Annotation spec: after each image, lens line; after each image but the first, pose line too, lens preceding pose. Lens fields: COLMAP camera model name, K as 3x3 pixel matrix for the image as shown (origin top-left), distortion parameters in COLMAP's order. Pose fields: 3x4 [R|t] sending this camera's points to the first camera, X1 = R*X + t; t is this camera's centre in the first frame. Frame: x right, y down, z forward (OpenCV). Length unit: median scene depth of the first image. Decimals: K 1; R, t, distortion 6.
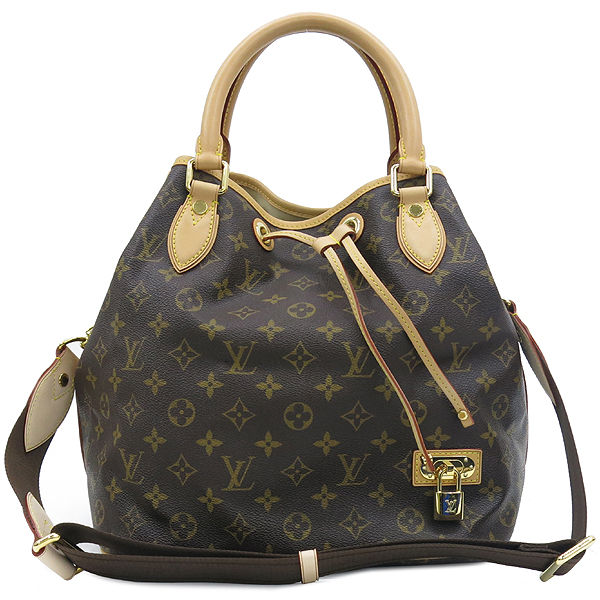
lens RADIAL K [[991.0, 0, 301.6], [0, 991.0, 302.9], [0, 0, 1]] dist [-0.075685, 0.000000]
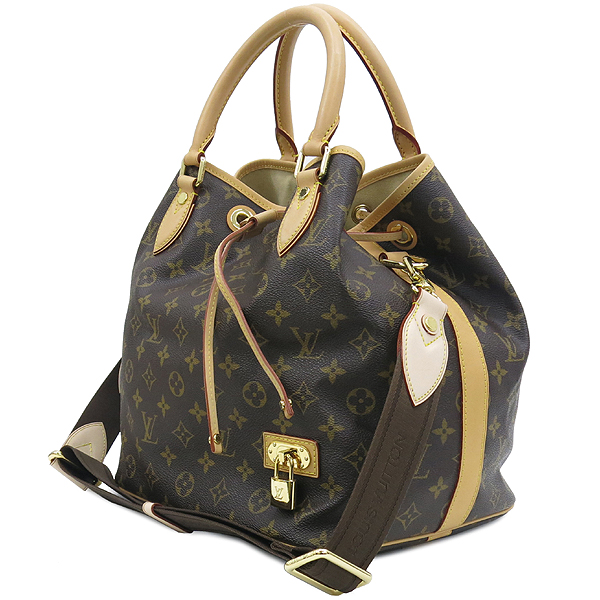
lens RADIAL K [[991.0, 0, 300.0], [0, 991.0, 298.1], [0, 0, 1]] dist [-0.075685, 0.000000]
pose [[0.659554, 0.038924, -0.750648, 0.886641], [-0.033006, 0.999195, 0.022811, -0.011423], [0.750932, 0.009731, 0.660308, 0.356324]]
